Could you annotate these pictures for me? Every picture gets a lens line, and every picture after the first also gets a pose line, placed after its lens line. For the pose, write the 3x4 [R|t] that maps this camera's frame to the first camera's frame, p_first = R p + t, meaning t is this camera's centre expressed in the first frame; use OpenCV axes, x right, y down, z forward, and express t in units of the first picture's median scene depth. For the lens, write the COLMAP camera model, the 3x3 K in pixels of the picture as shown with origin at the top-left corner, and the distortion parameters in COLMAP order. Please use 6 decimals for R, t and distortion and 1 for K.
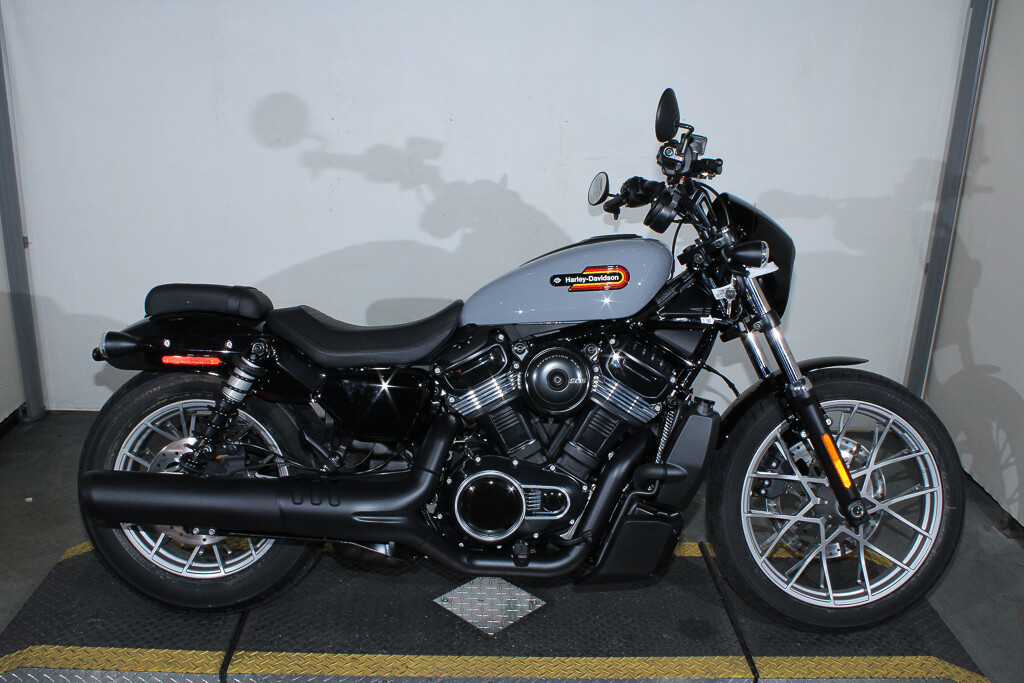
lens RADIAL K [[968.1, 0, 518.5], [0, 968.1, 341.5], [0, 0, 1]] dist [-0.075795, 0.000000]
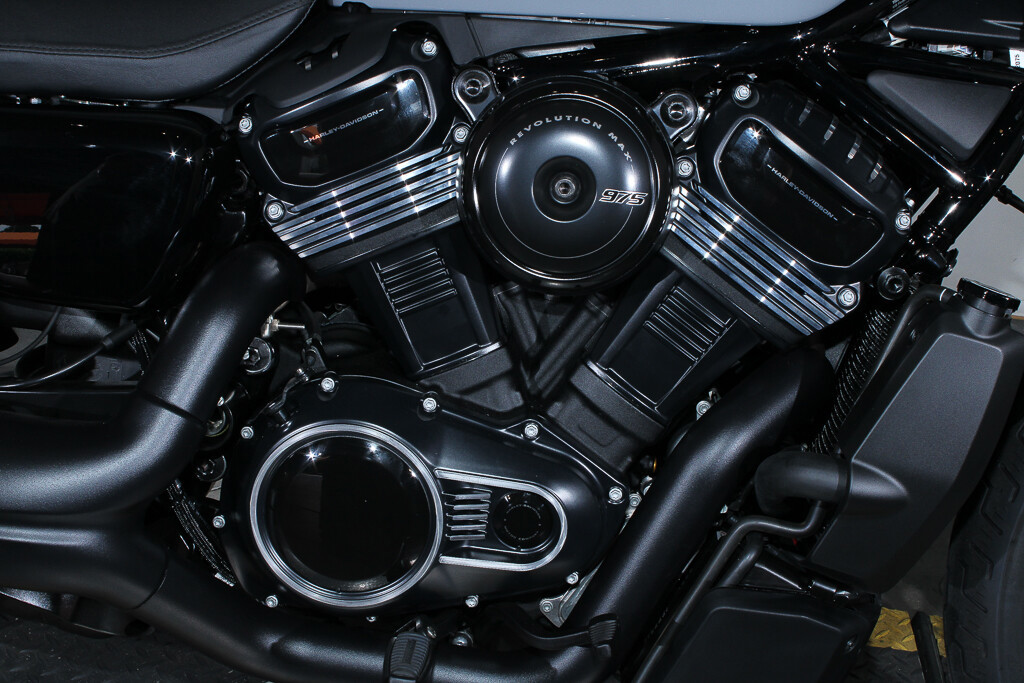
lens RADIAL K [[1634.7, 0, 509.4], [0, 1634.7, 343.5], [0, 0, 1]] dist [0.005657, 0.000000]
pose [[0.991731, 0.111596, -0.063378, 0.061727], [-0.100216, 0.981894, 0.160753, 0.002419], [0.080170, -0.153072, 0.984958, 0.403849]]
